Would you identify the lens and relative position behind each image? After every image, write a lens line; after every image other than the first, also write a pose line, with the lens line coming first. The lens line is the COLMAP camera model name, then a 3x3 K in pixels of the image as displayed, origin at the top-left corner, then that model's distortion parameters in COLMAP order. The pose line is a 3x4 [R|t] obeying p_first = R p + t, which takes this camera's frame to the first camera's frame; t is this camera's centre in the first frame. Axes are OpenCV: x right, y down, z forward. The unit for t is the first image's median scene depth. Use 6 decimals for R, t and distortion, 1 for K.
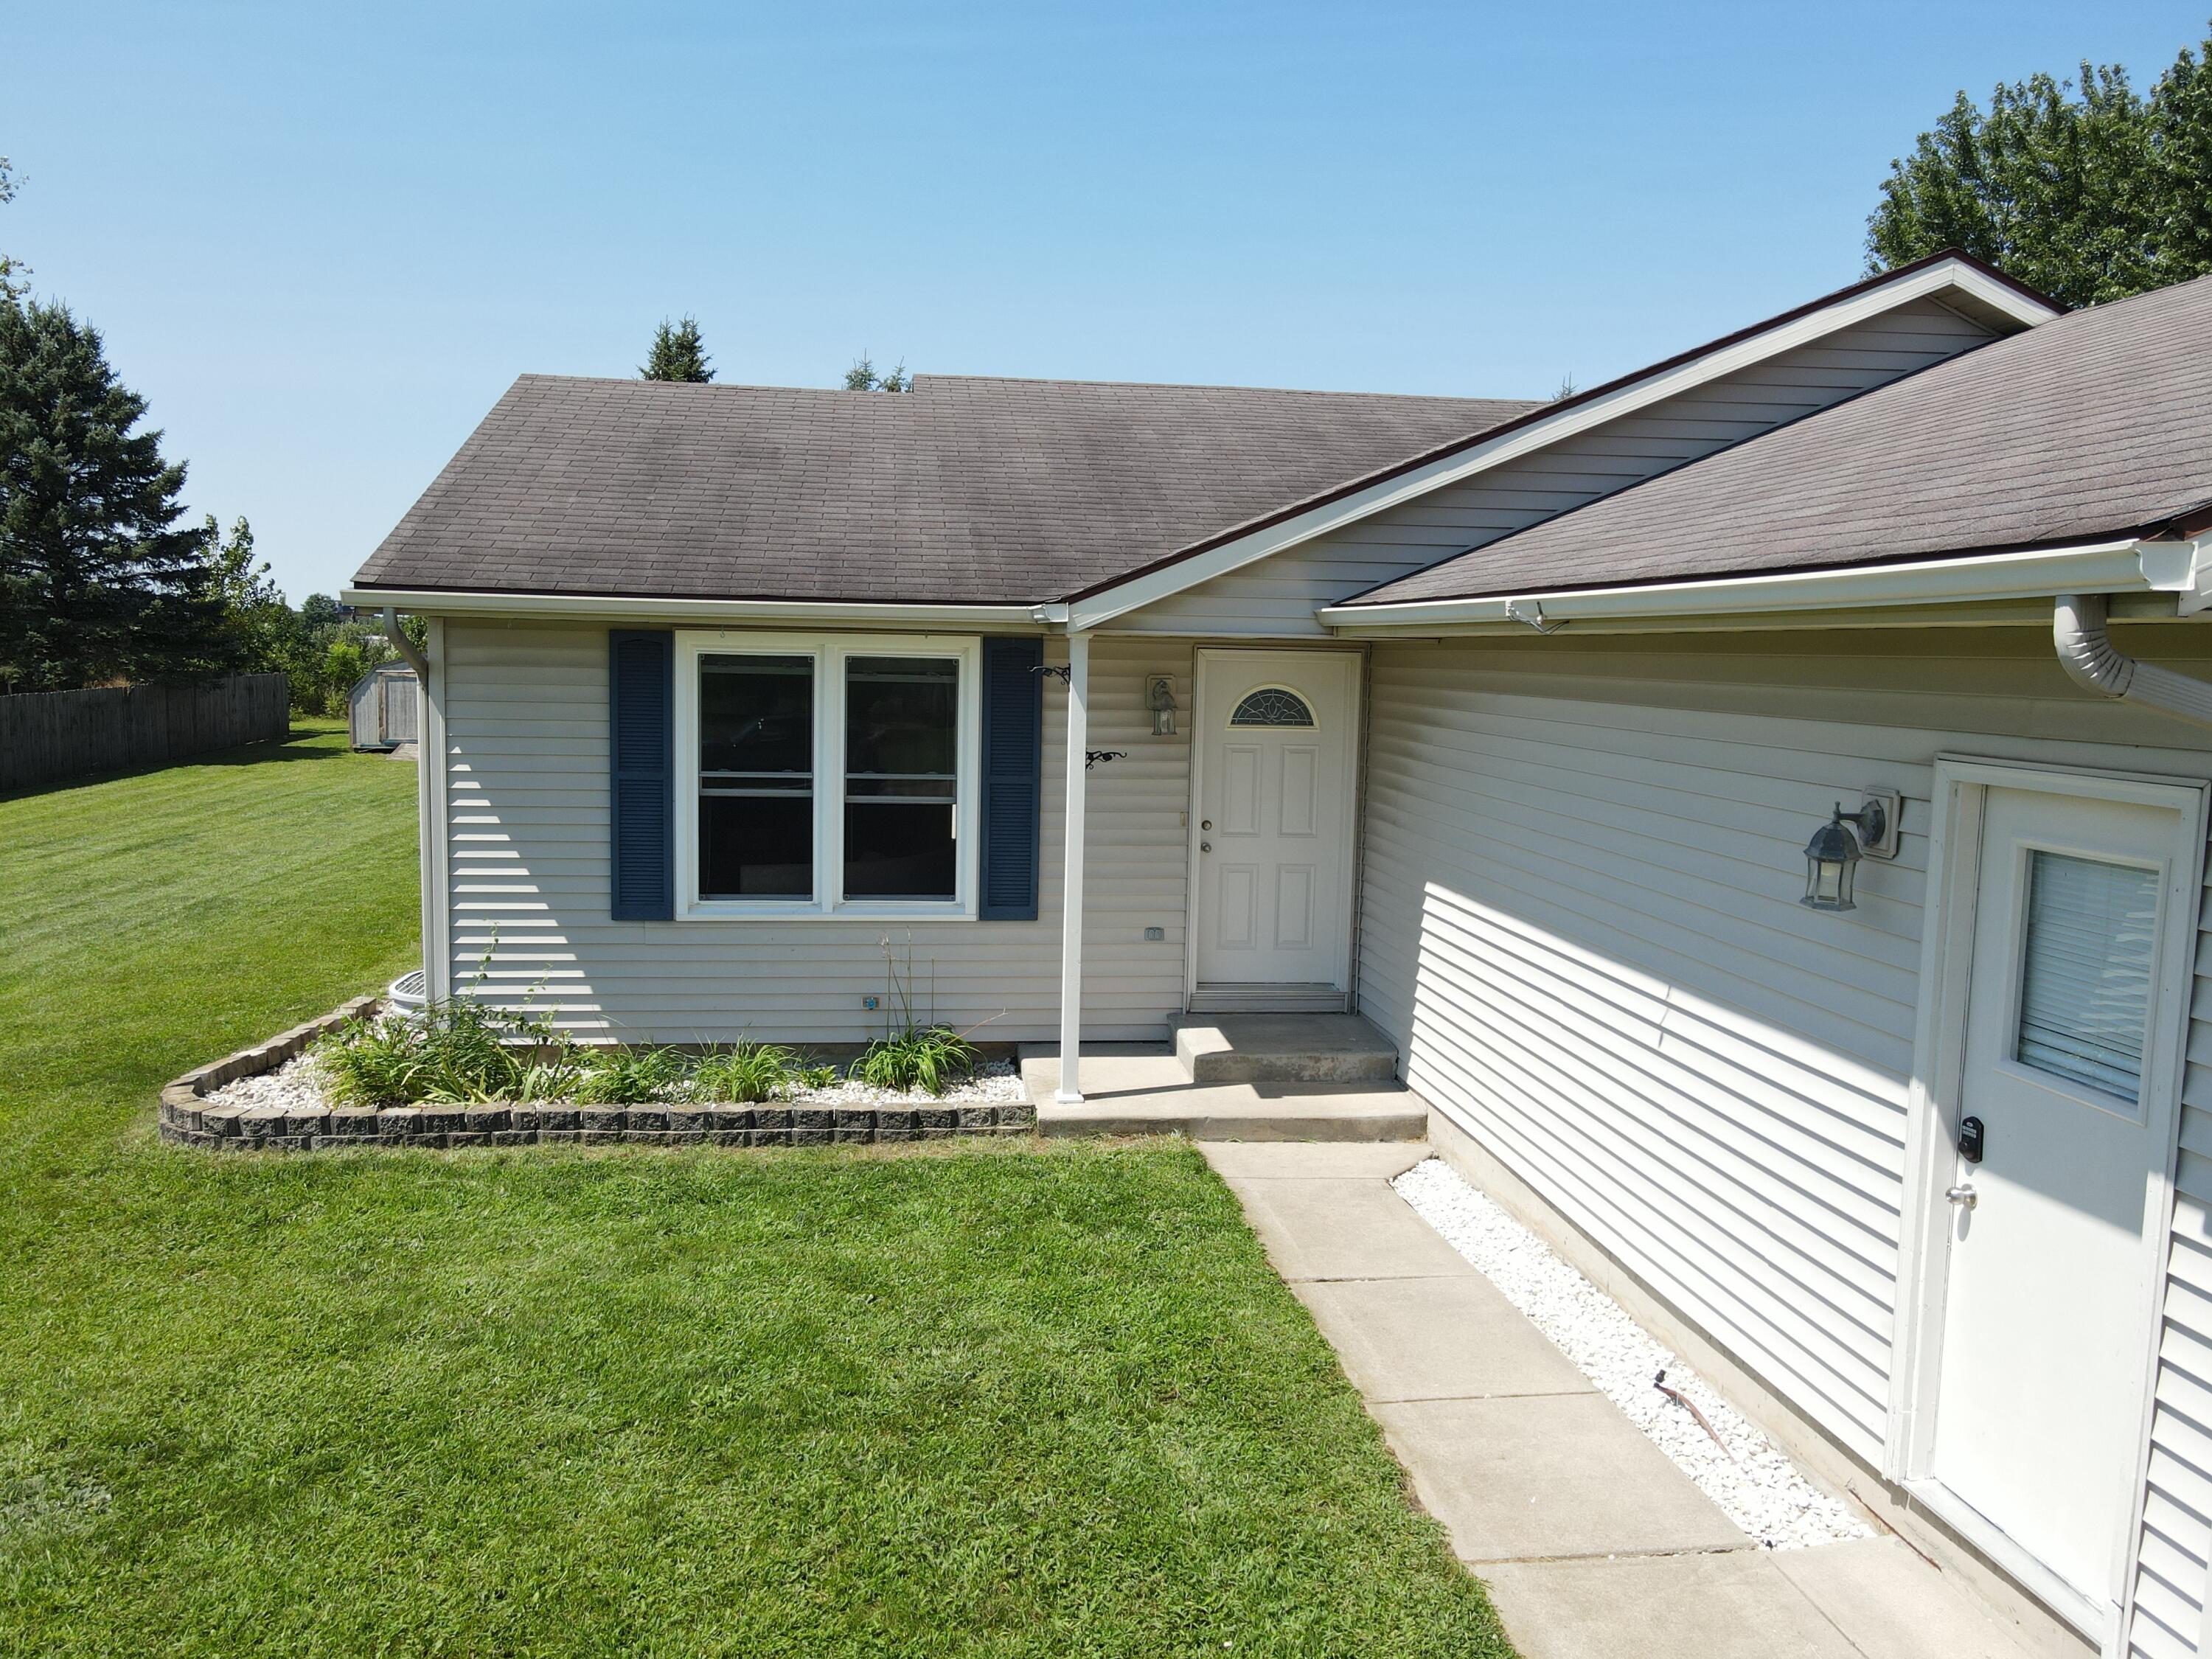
lens RADIAL K [[1606.0, 0, 1099.8], [0, 1606.0, 826.9], [0, 0, 1]] dist [0.016433, -0.005349]
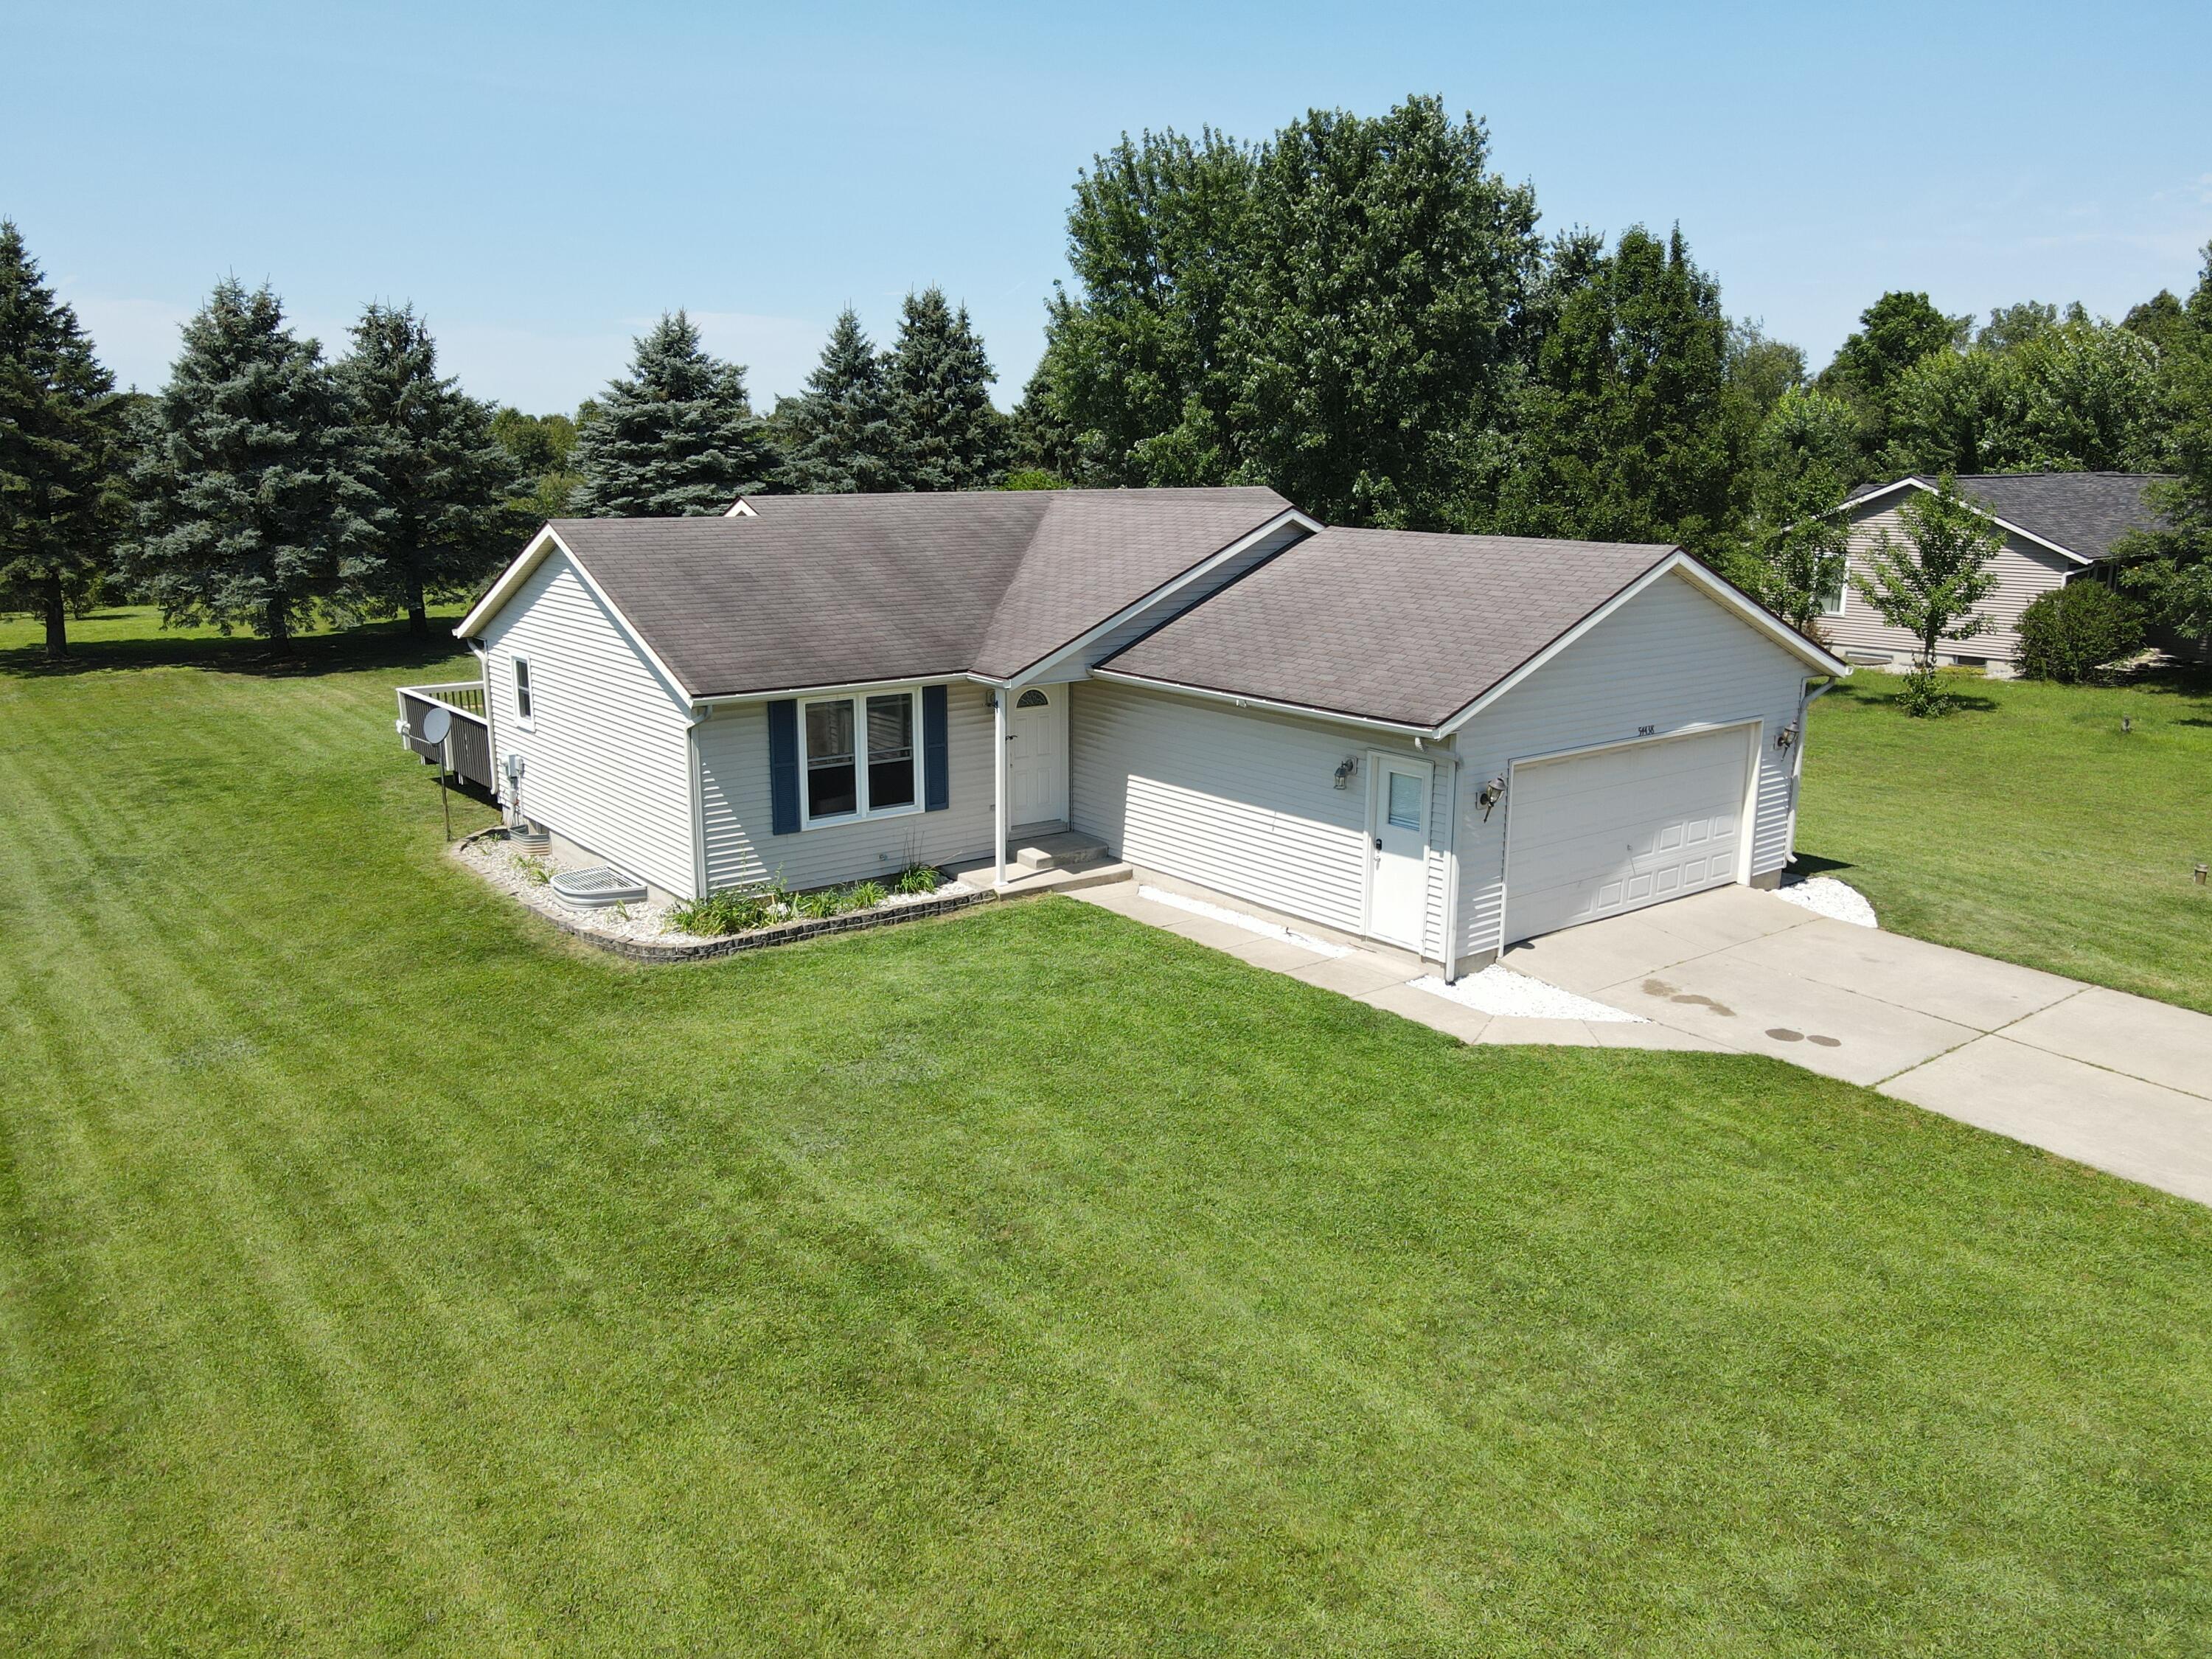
lens RADIAL K [[1606.0, 0, 1098.3], [0, 1606.0, 827.9], [0, 0, 1]] dist [0.016433, -0.005349]
pose [[0.864254, -0.132215, 0.485371, -1.019765], [0.067362, 0.986571, 0.148796, -0.249093], [-0.498526, -0.095902, 0.861554, -1.065822]]
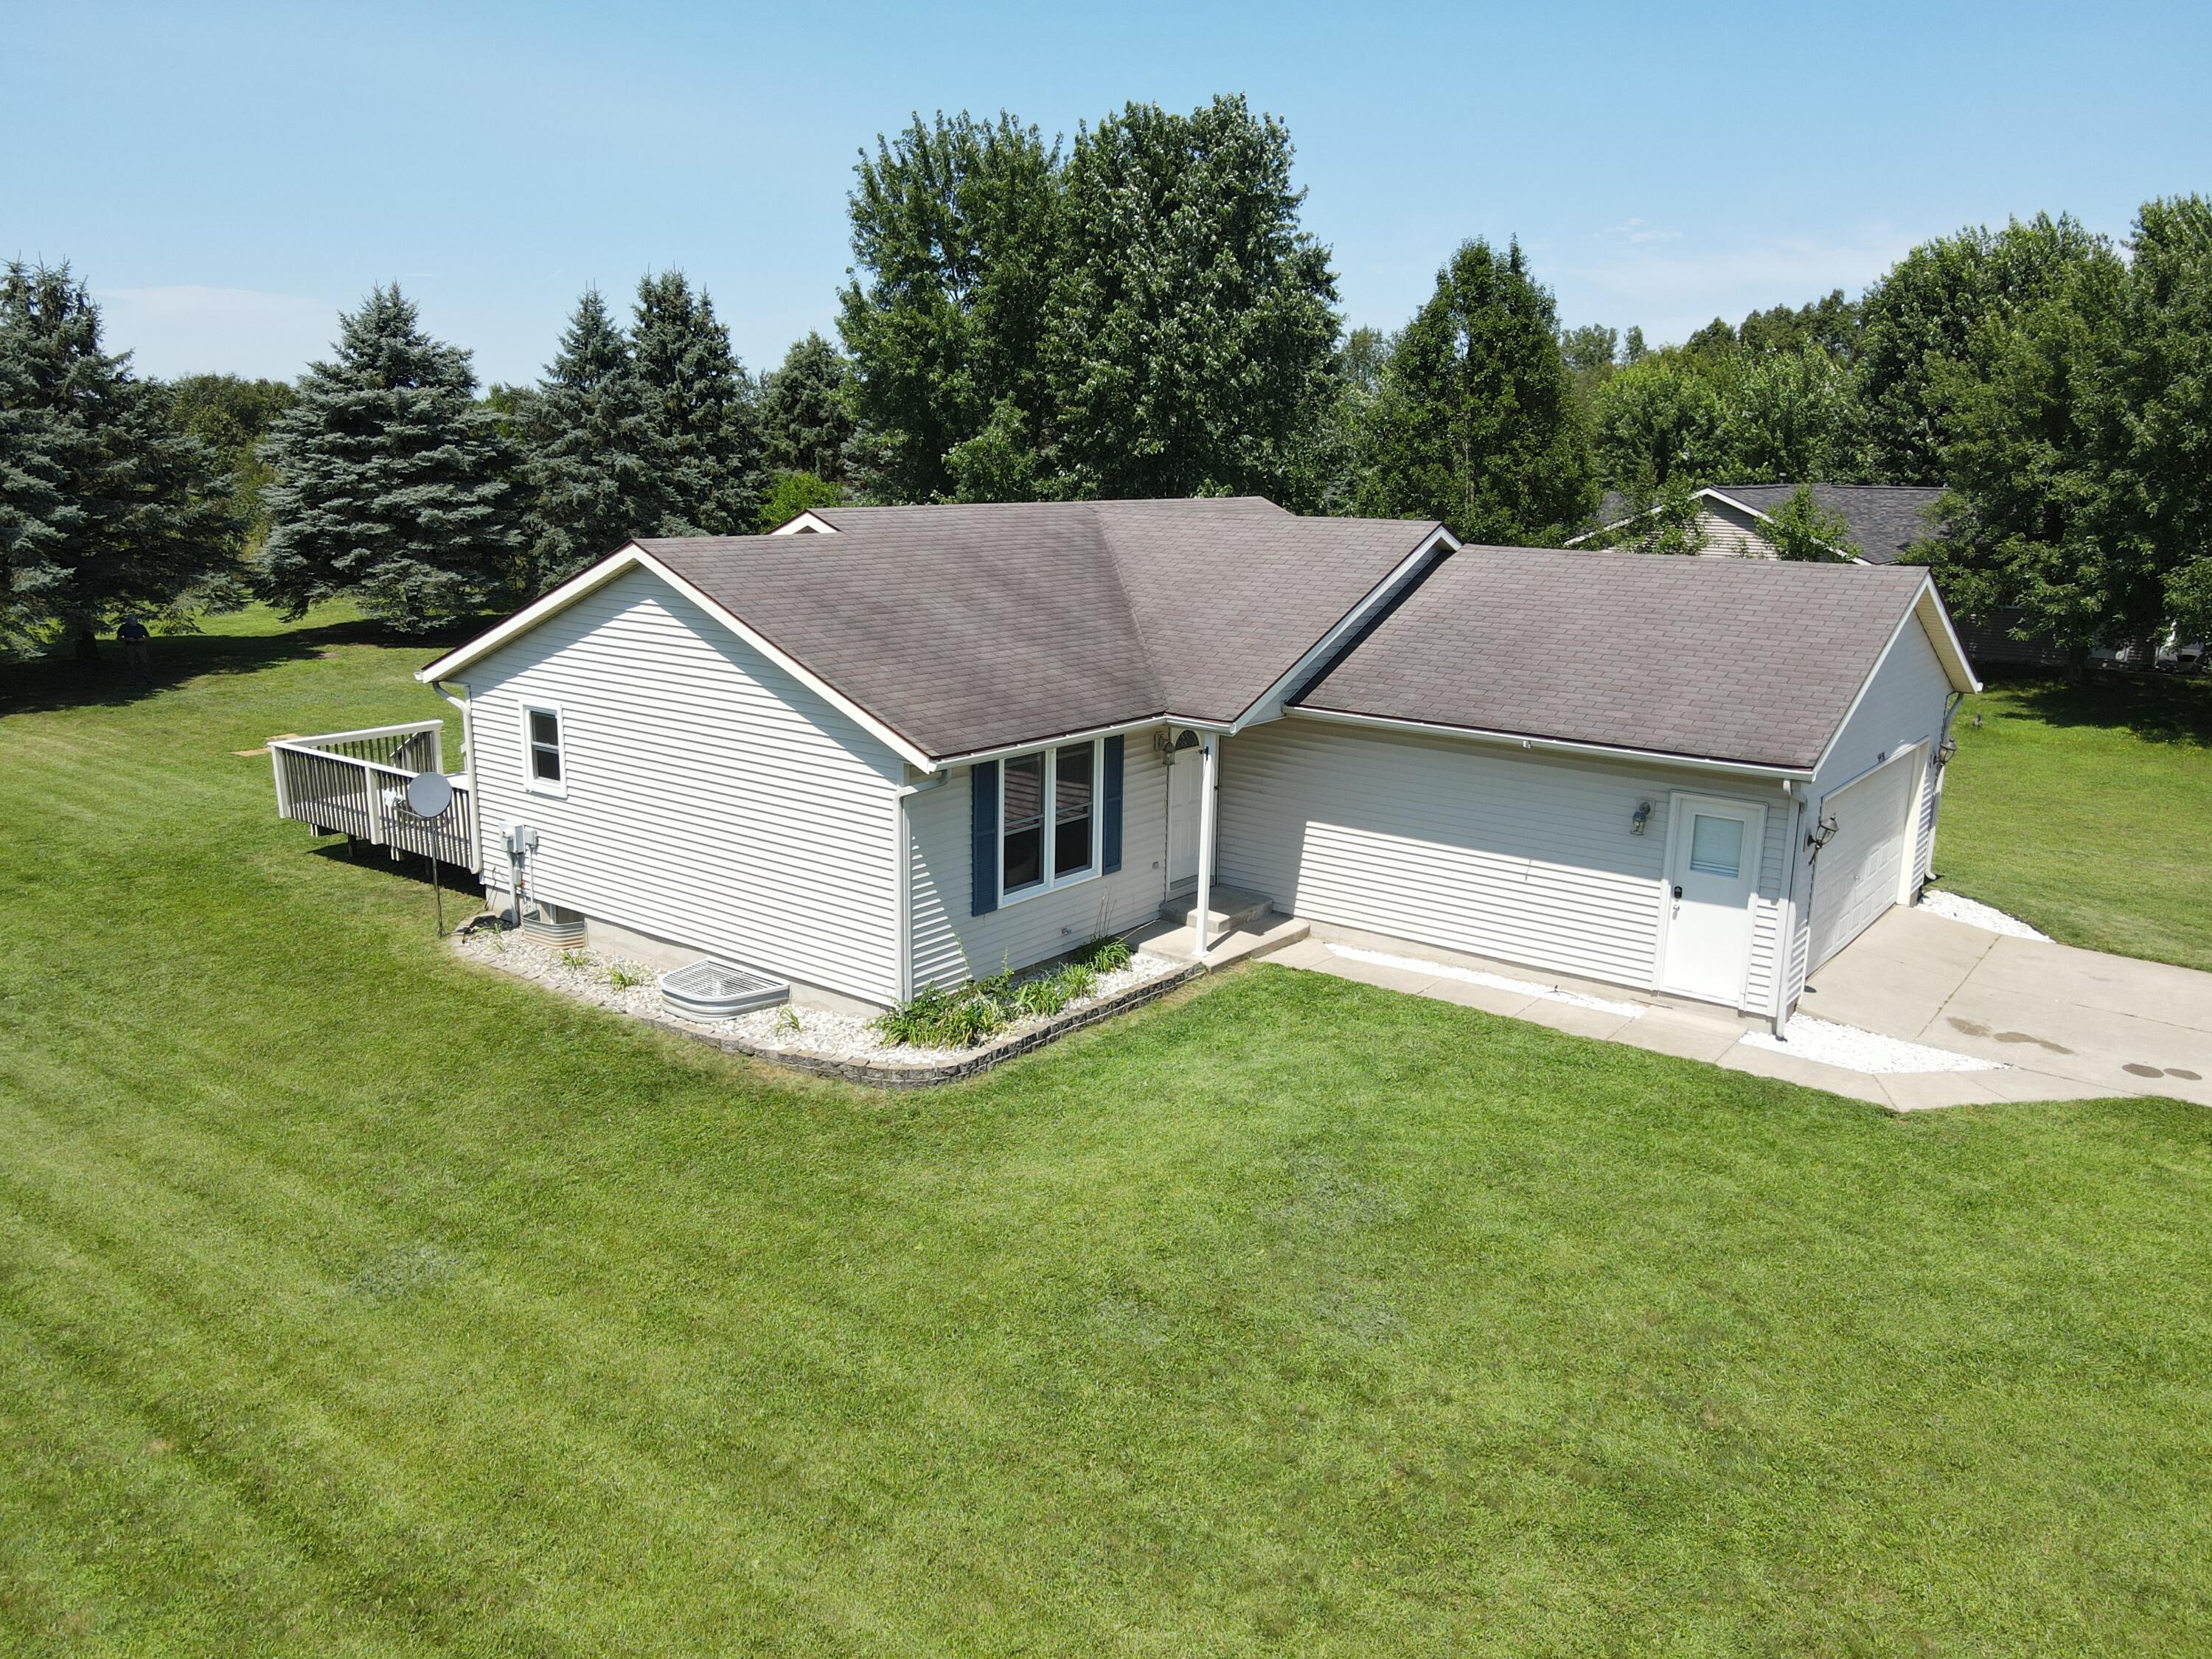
lens RADIAL K [[1606.0, 0, 1094.5], [0, 1606.0, 827.2], [0, 0, 1]] dist [0.016433, -0.005349]
pose [[0.708246, -0.169683, 0.685270, -1.493817], [0.073485, 0.983131, 0.167489, -0.343448], [-0.702131, -0.068267, 0.708768, -0.339578]]
